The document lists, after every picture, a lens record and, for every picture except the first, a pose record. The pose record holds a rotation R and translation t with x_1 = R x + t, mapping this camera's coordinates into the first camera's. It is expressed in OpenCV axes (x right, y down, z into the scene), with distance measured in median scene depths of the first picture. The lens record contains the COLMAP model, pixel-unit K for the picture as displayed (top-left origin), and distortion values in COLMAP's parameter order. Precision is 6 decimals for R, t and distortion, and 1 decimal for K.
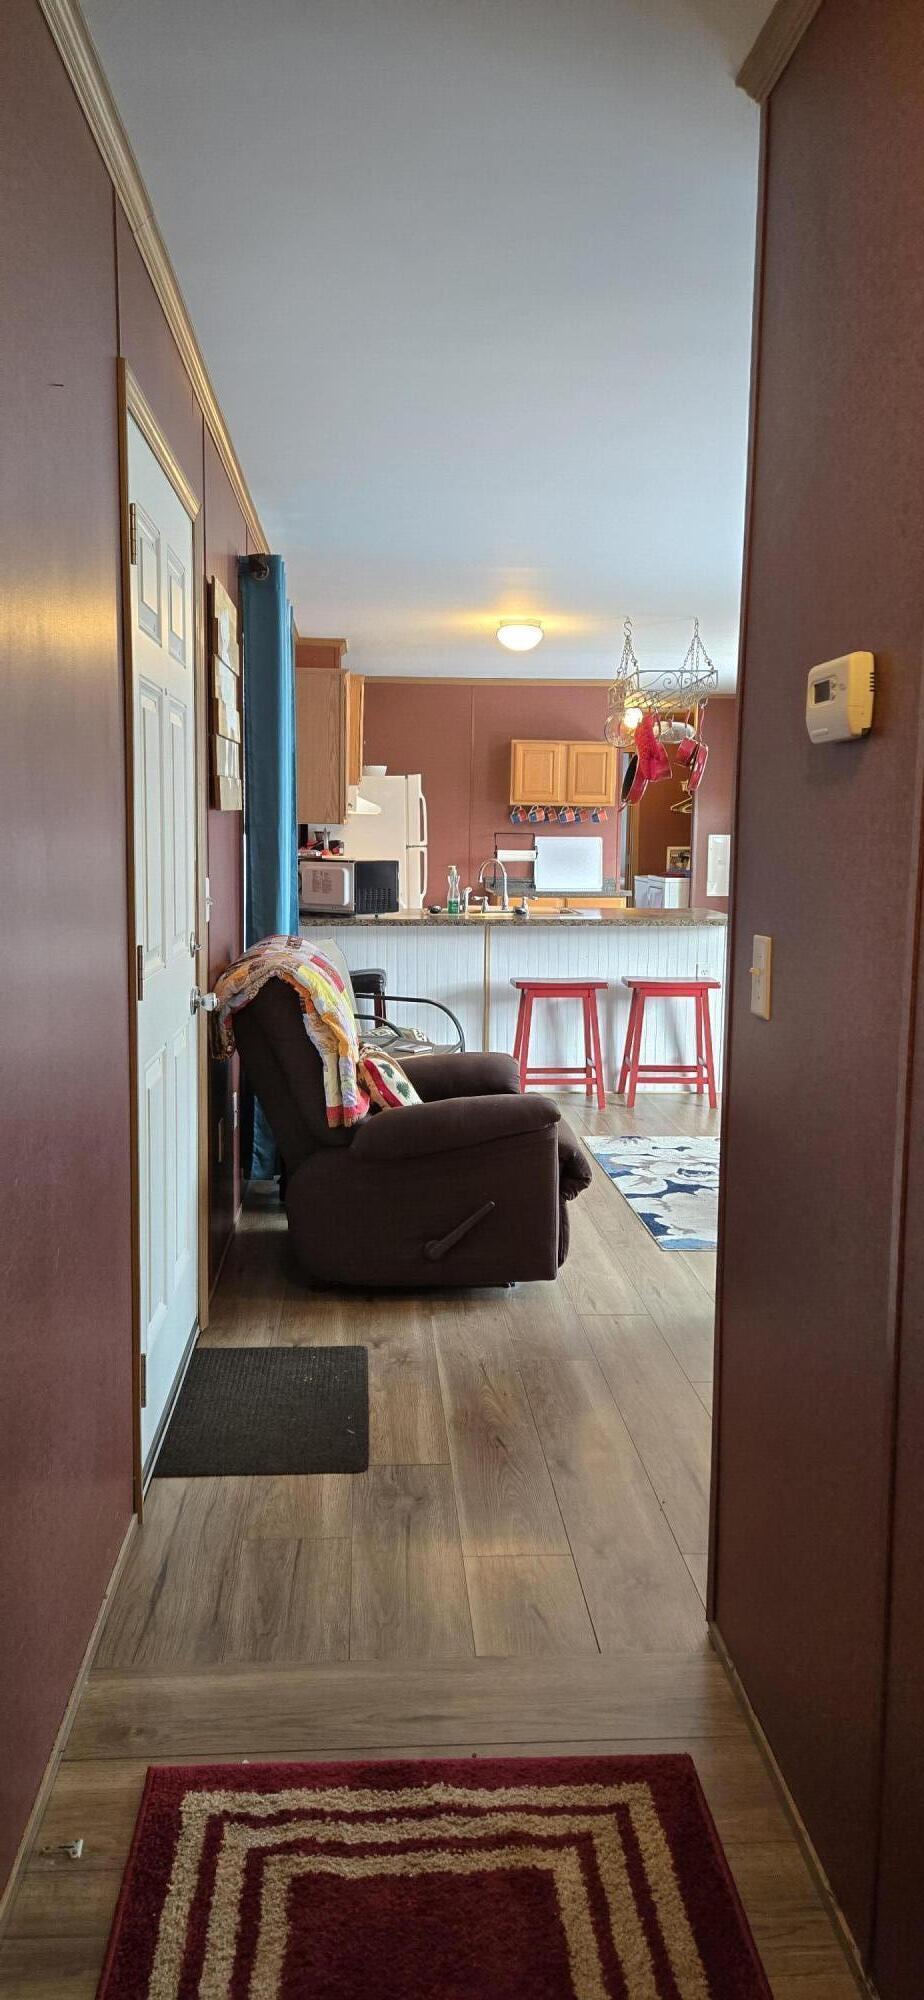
lens RADIAL K [[1329.8, 0, 430.8], [0, 1329.8, 1035.0], [0, 0, 1]] dist [0.090566, -0.076918]
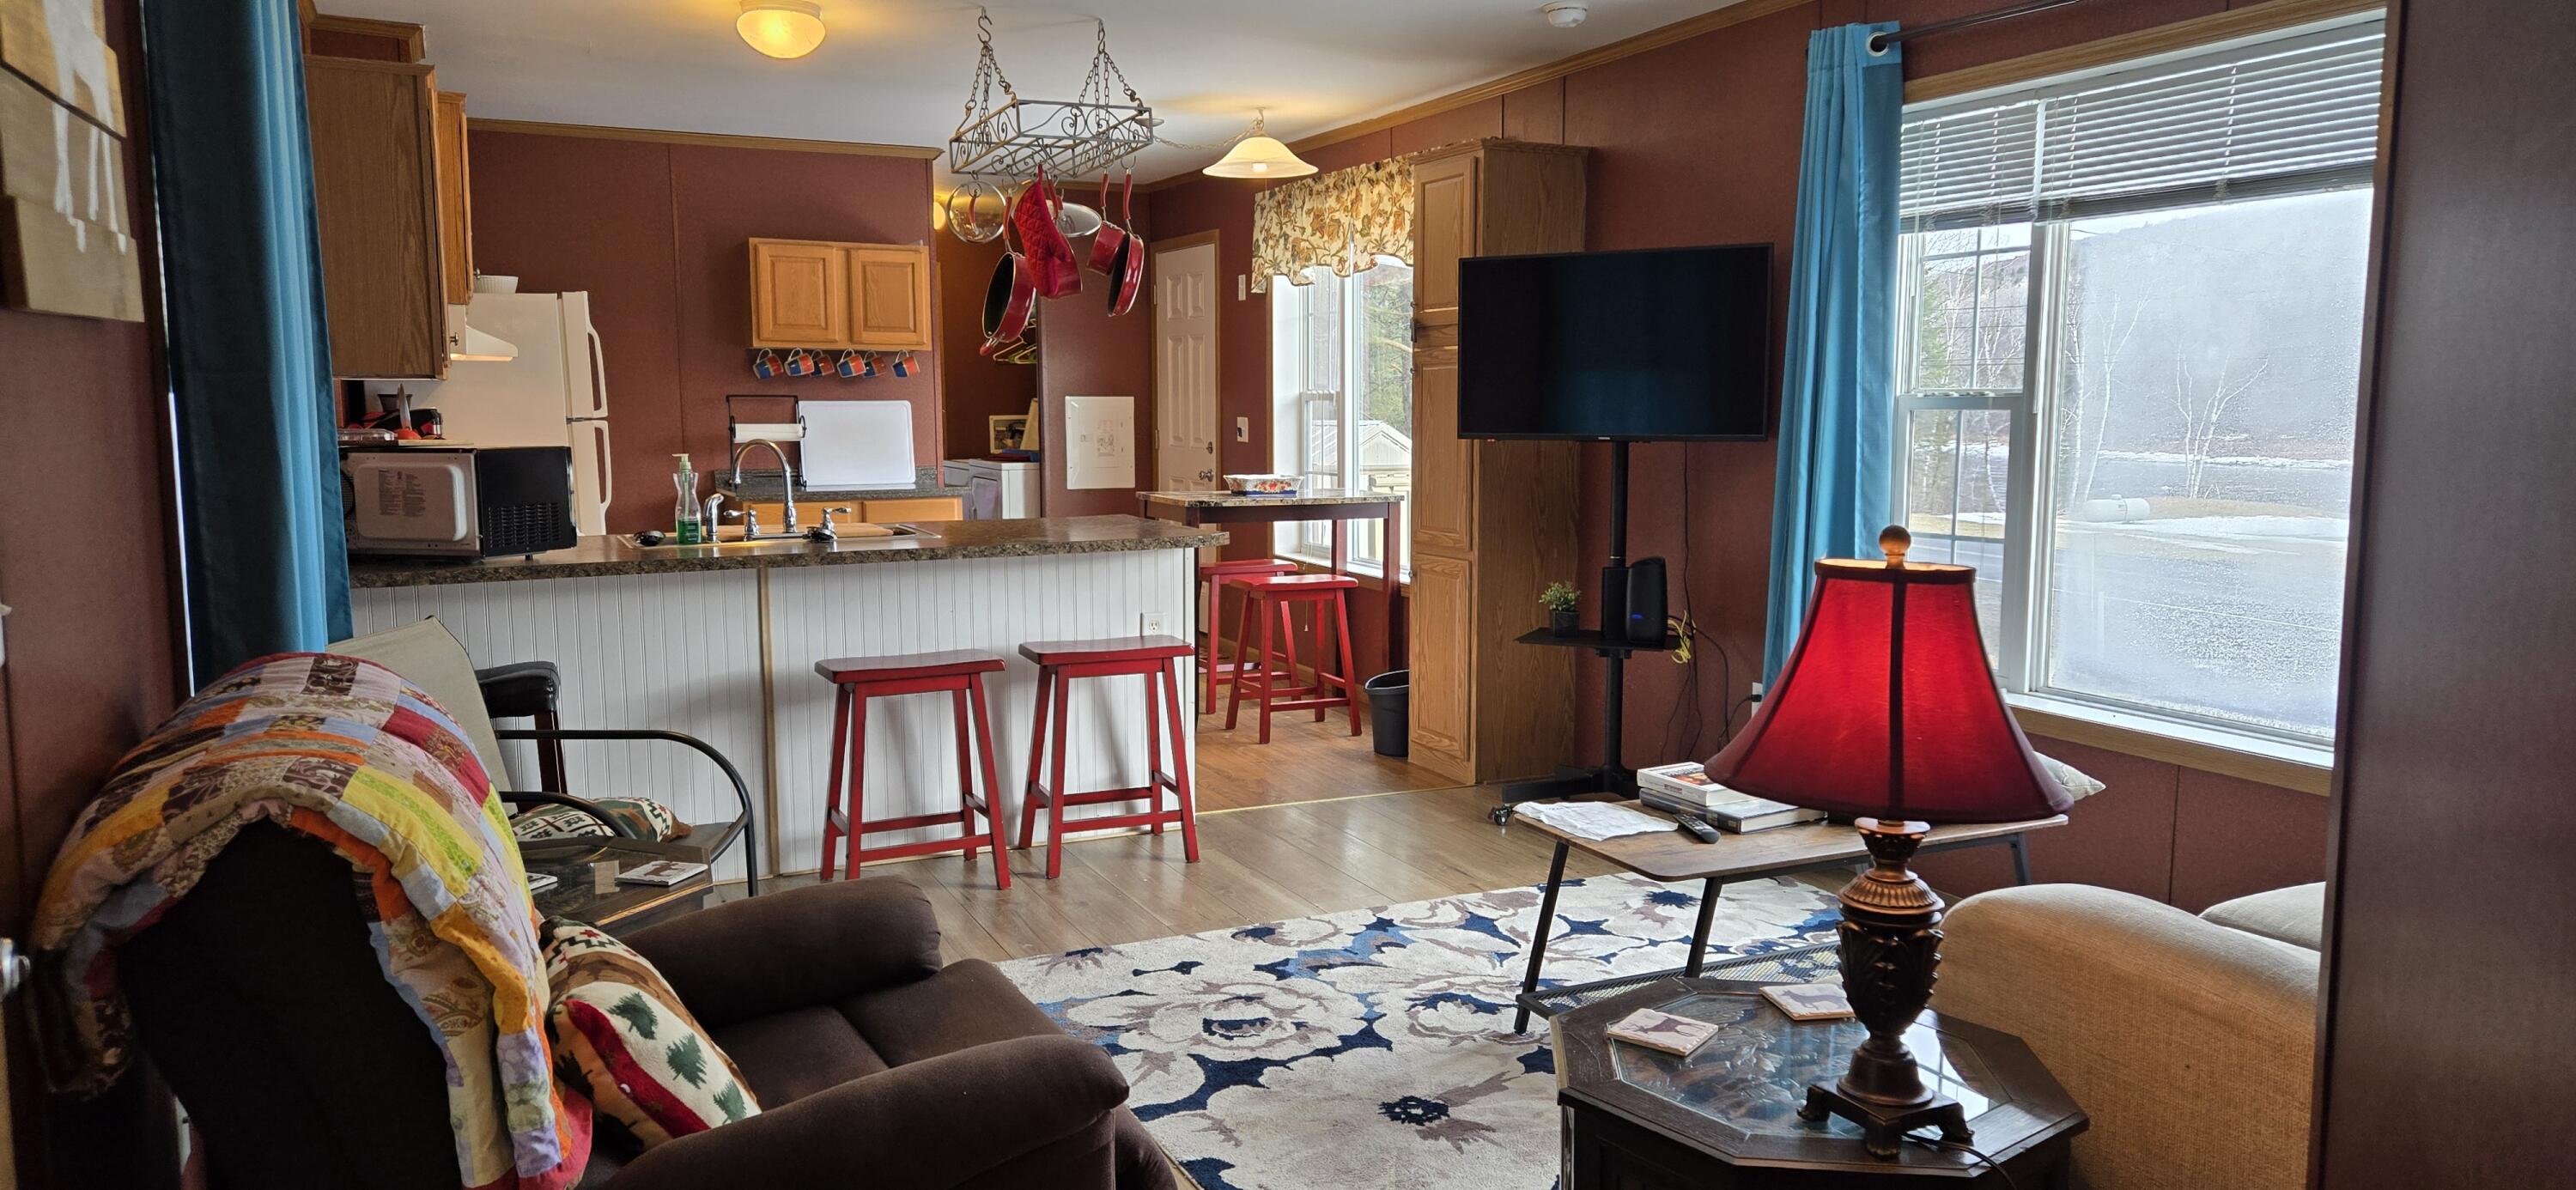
lens RADIAL K [[1712.7, 0, 1269.3], [0, 1712.7, 604.2], [0, 0, 1]] dist [0.090566, -0.076918]
pose [[0.927395, -0.058659, 0.369456, -0.024551], [0.070383, 0.997352, -0.018322, -0.039338], [-0.367403, 0.042996, 0.929068, 0.284418]]
